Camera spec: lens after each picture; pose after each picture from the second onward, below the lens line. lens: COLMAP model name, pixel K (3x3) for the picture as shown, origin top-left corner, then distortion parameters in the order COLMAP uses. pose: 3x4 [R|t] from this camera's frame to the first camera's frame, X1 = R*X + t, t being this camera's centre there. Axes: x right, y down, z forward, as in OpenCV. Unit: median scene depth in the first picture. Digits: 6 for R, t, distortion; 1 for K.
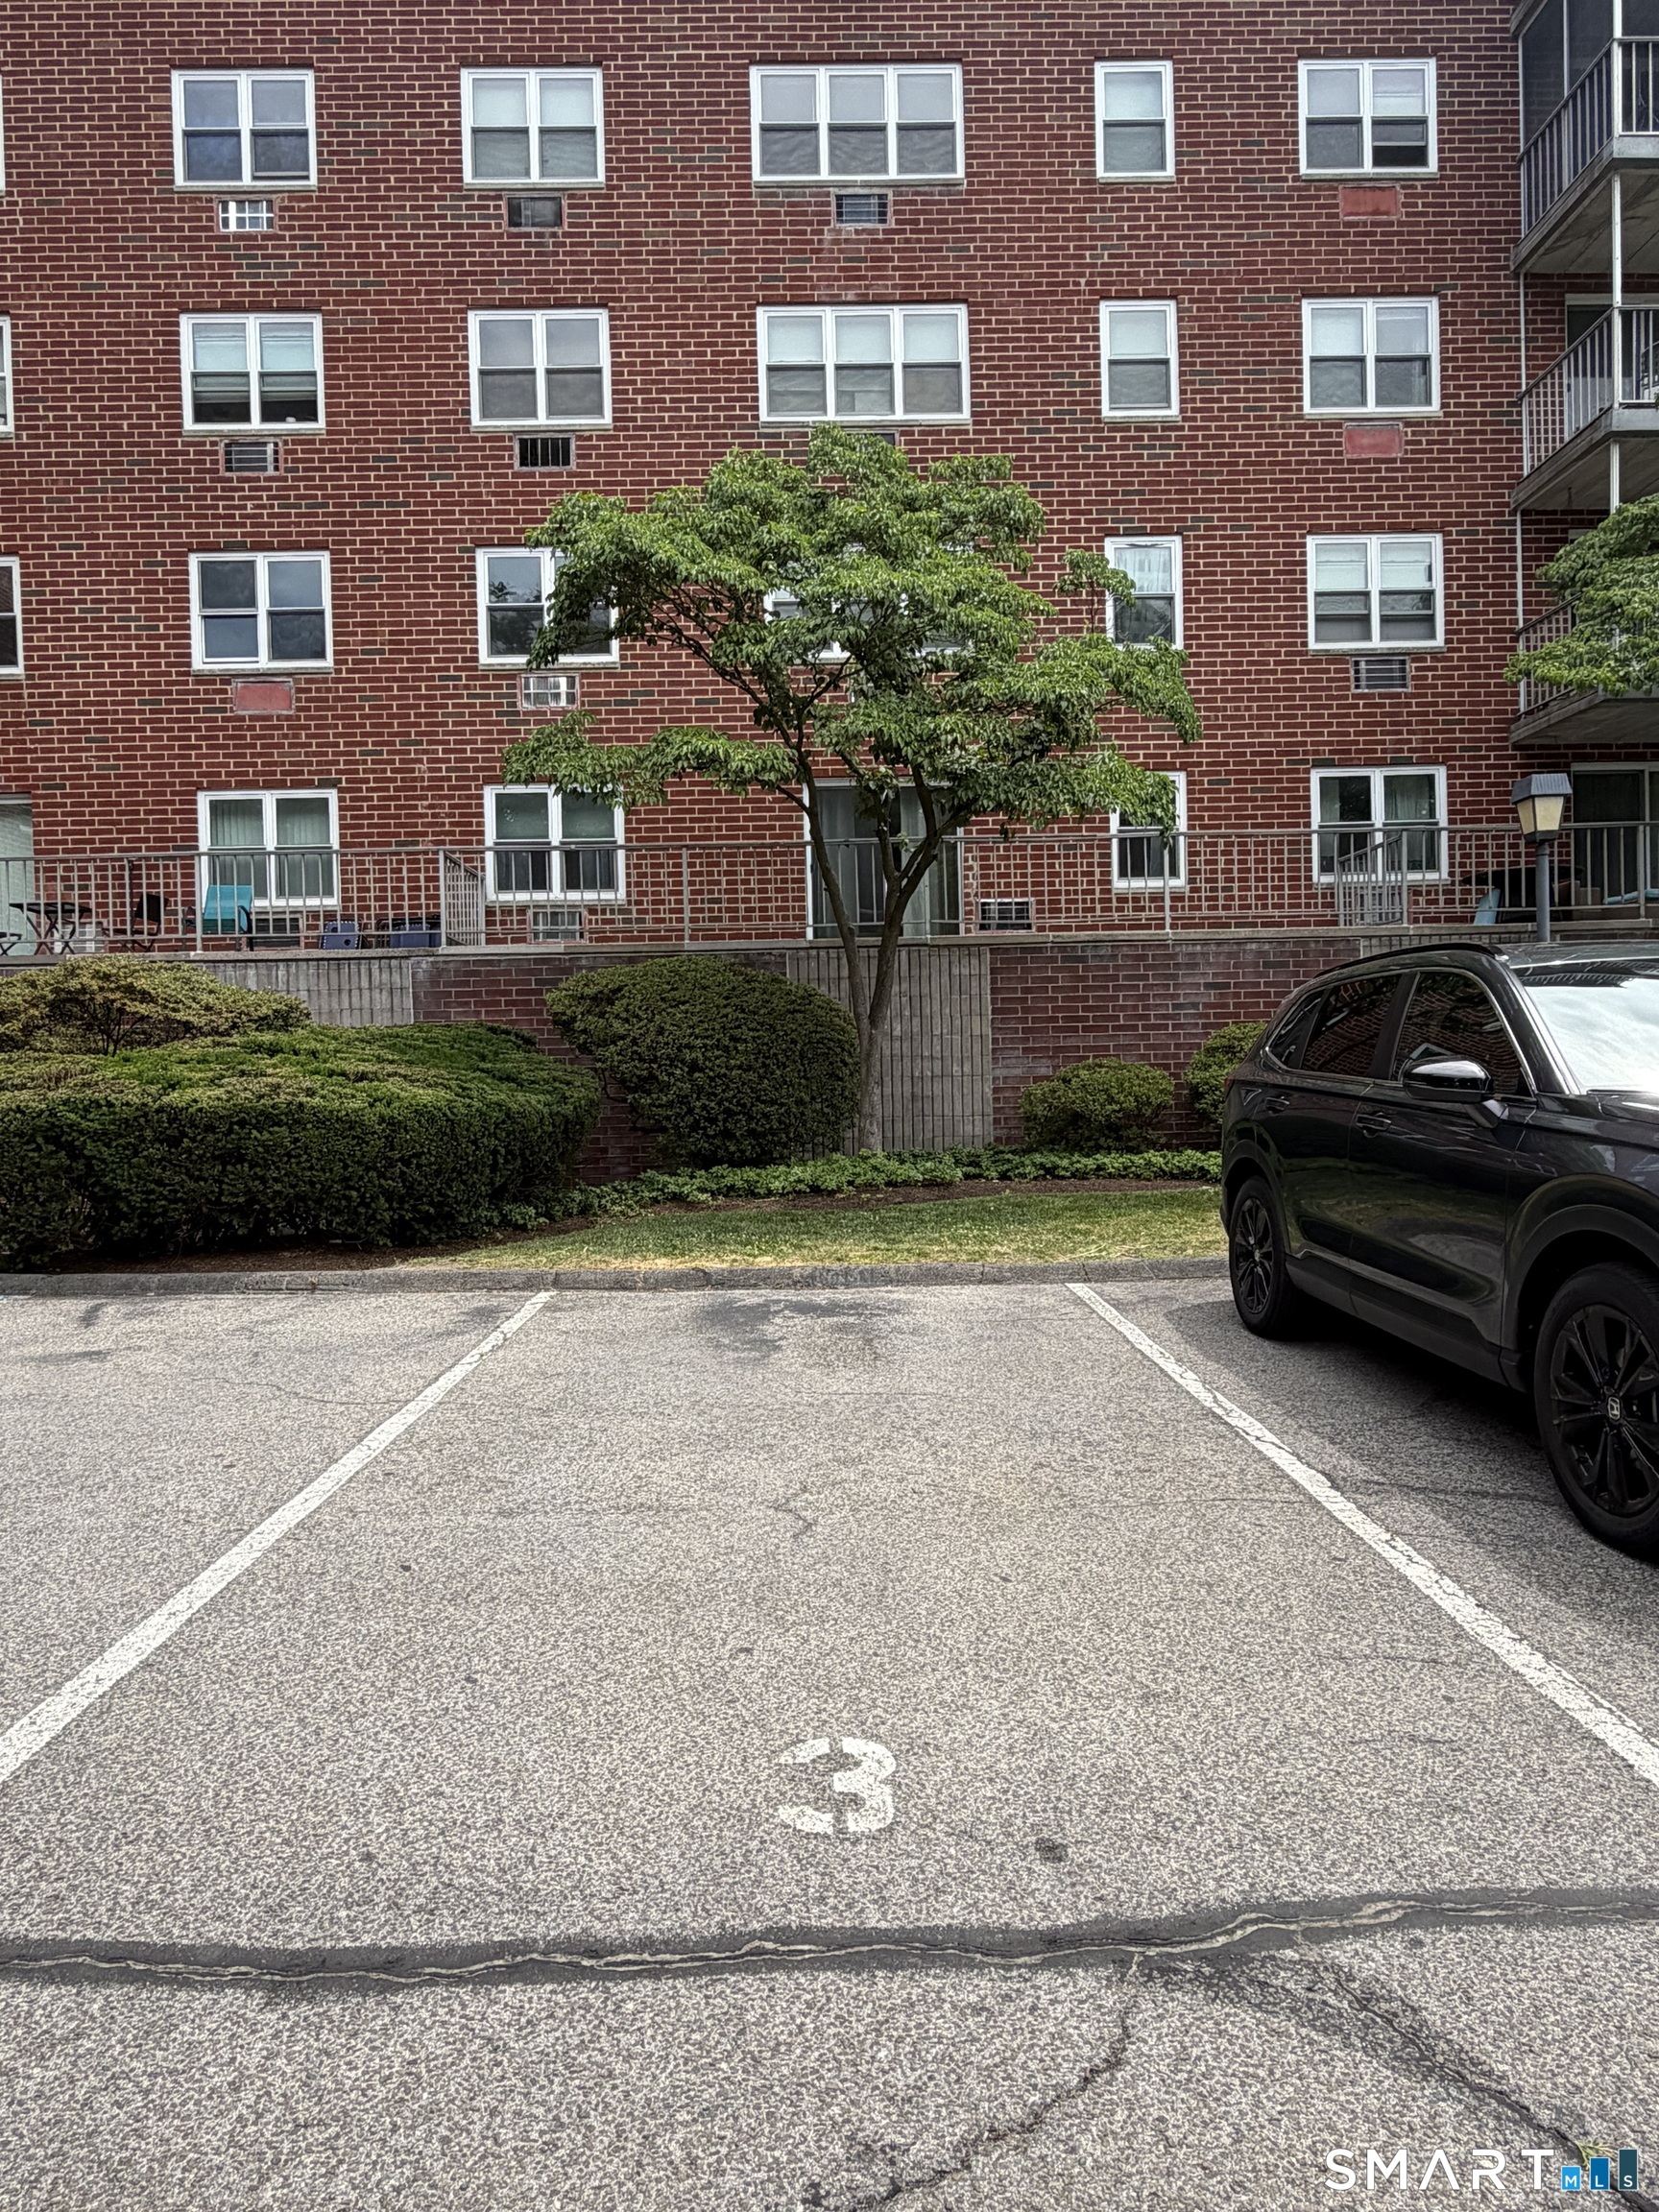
lens RADIAL K [[1342.8, 0, 838.0], [0, 1342.8, 1124.6], [0, 0, 1]] dist [-0.002048, 0.002904]
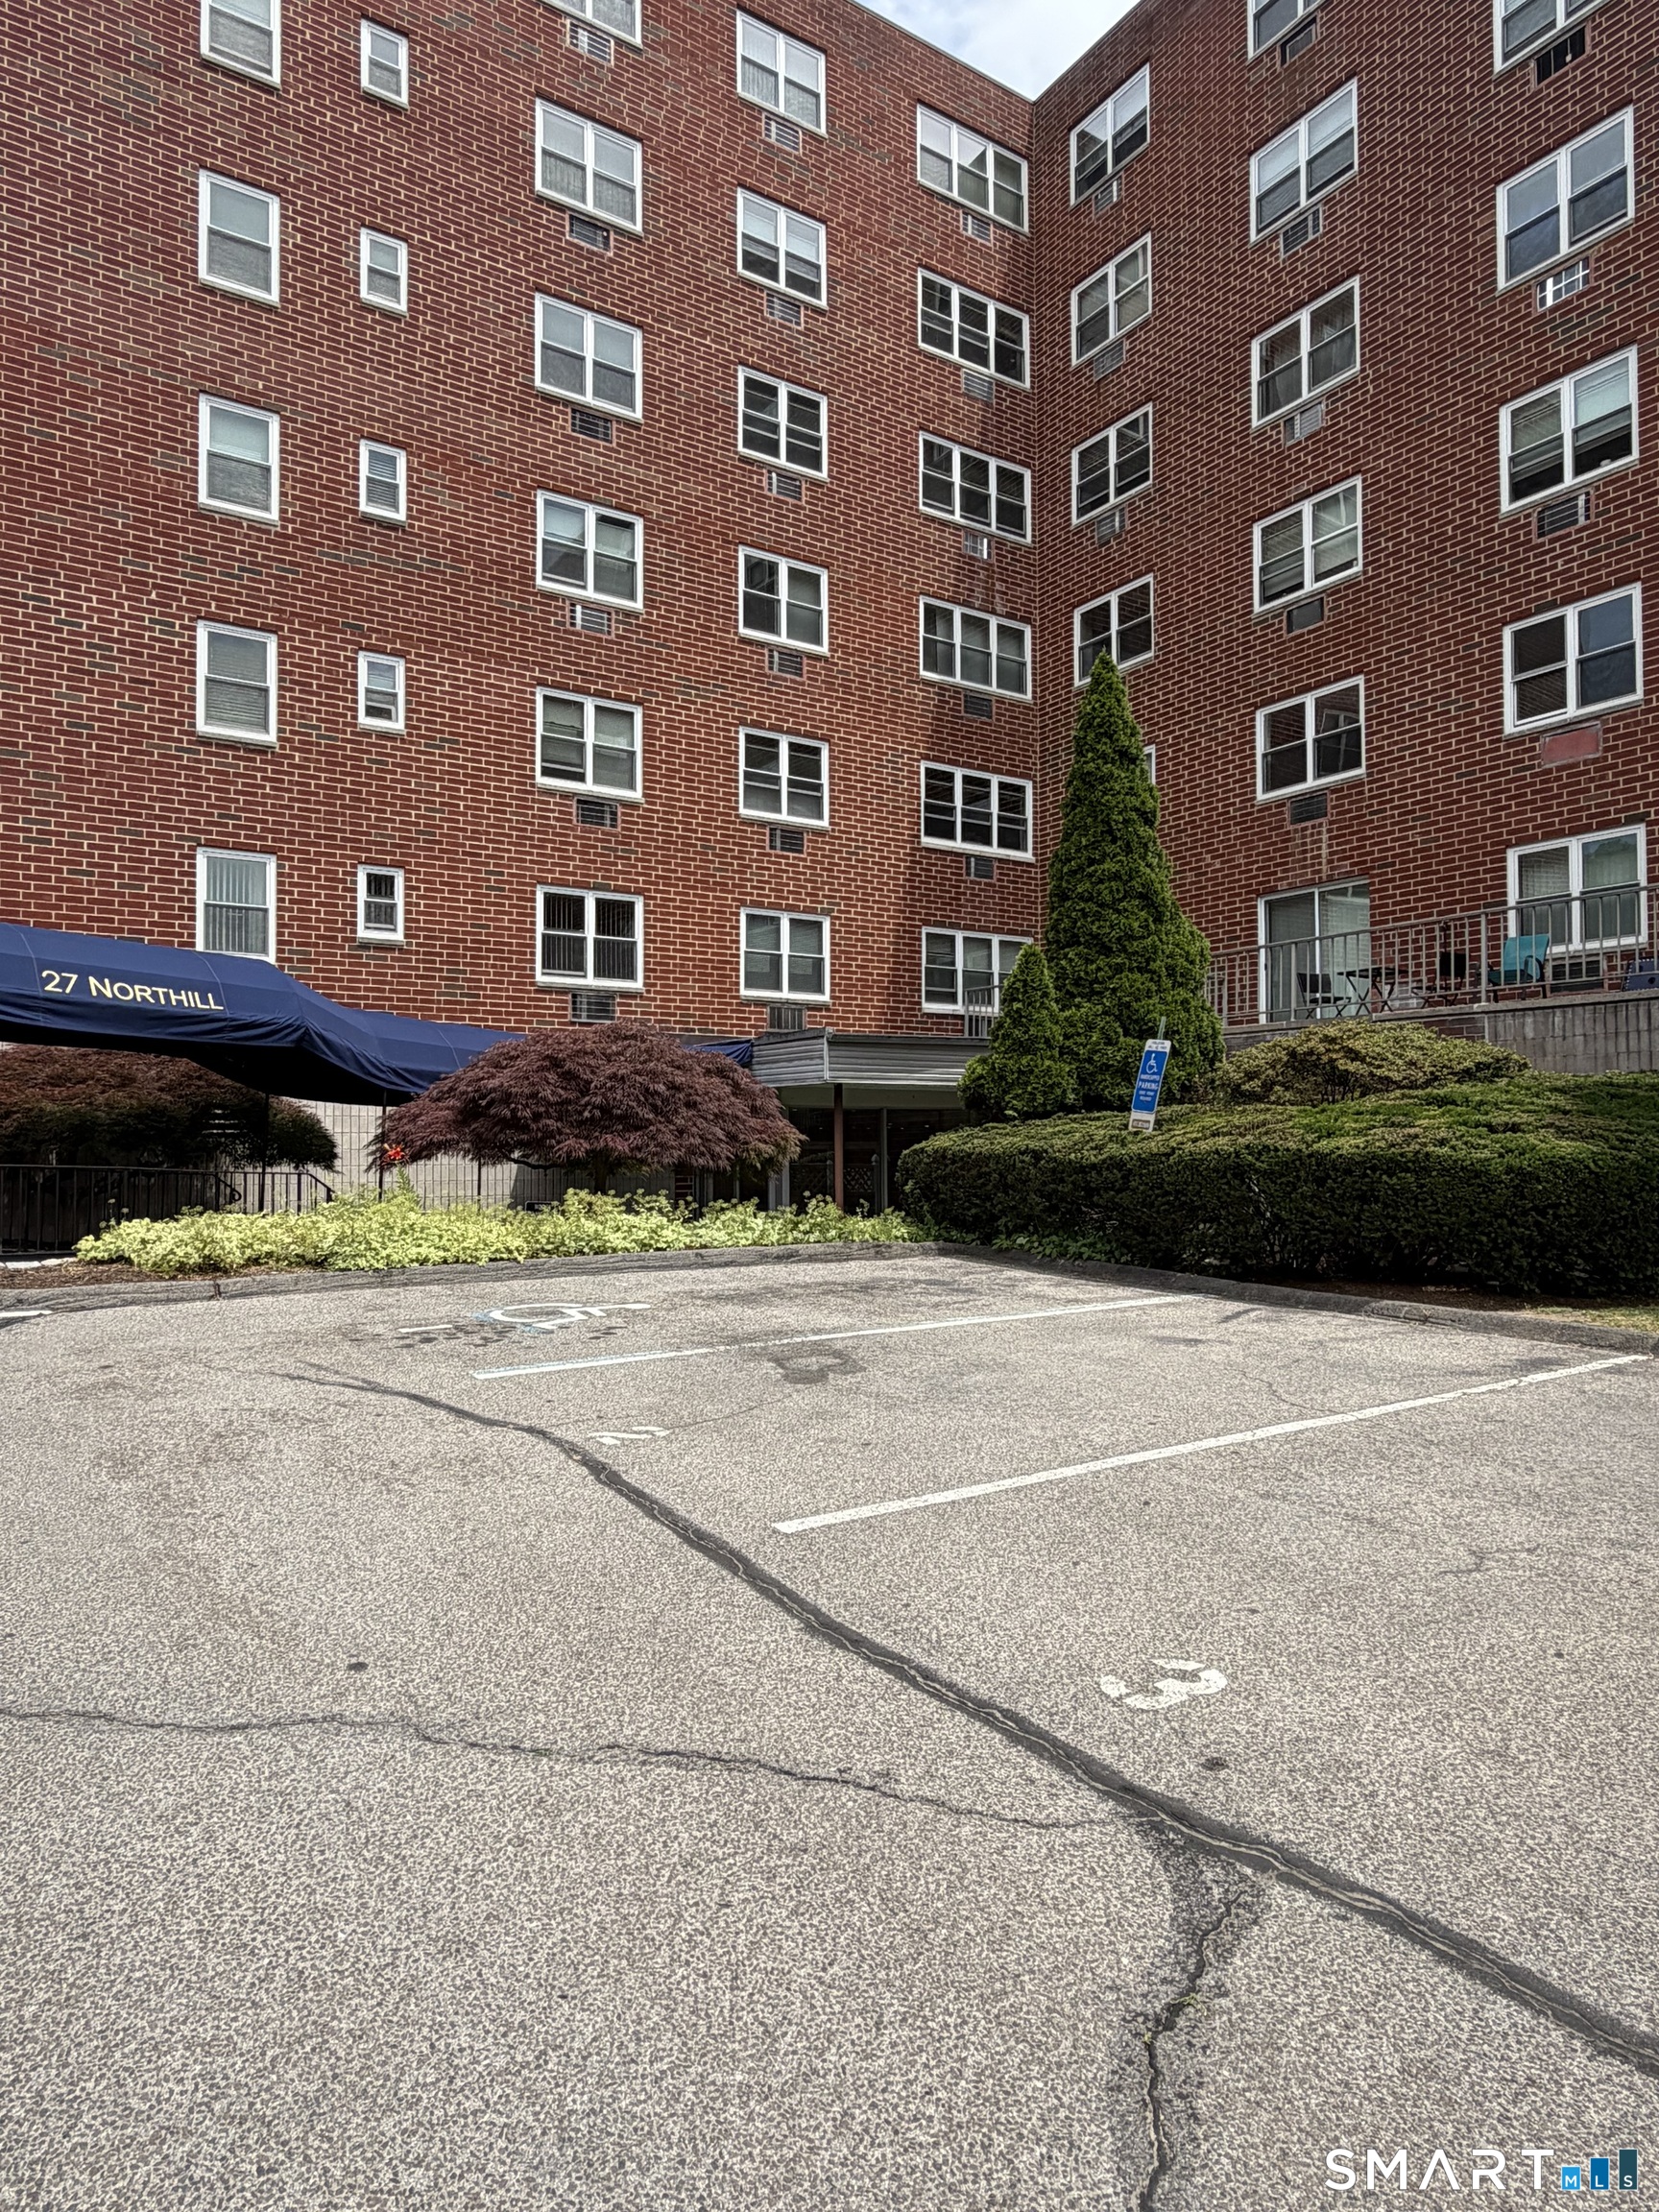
lens RADIAL K [[1342.8, 0, 838.0], [0, 1342.8, 1124.6], [0, 0, 1]] dist [-0.002048, 0.002904]
pose [[0.539422, 0.009846, -0.841978, 0.275190], [-0.031276, 0.999476, -0.008349, -0.014596], [0.841454, 0.030838, 0.539447, -0.006885]]
